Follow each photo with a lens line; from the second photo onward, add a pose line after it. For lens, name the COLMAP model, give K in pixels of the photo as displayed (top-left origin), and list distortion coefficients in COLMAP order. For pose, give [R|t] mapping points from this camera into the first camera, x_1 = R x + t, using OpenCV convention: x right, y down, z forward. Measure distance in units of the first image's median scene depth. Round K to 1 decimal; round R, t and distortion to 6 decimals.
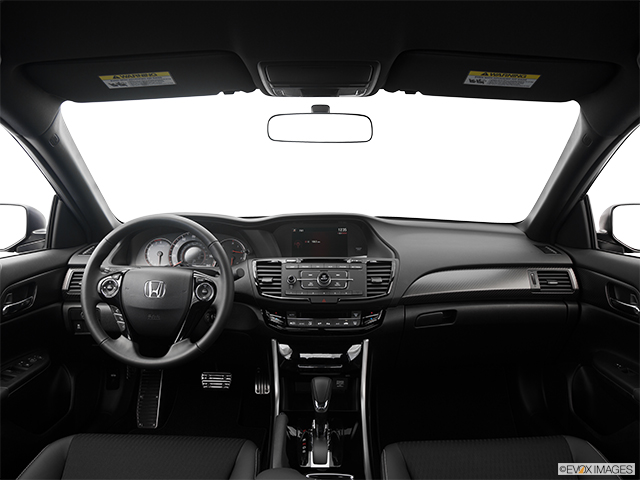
lens RADIAL K [[481.7, 0, 320.5], [0, 481.7, 239.8], [0, 0, 1]] dist [-0.003064, -0.000070]
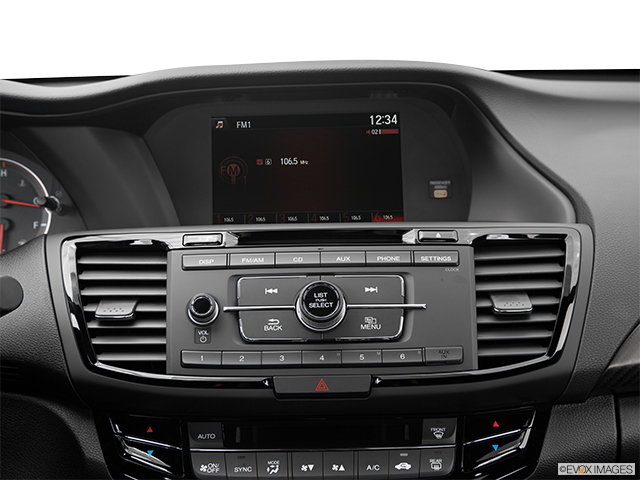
lens RADIAL K [[1159.3, 0, 324.4], [0, 1159.3, 240.1], [0, 0, 1]] dist [0.160283, 0.000000]
pose [[0.999863, -0.016569, -0.000025, 0.009832], [0.016497, 0.995386, 0.094528, -0.018040], [-0.001542, -0.094515, 0.995522, 0.338968]]
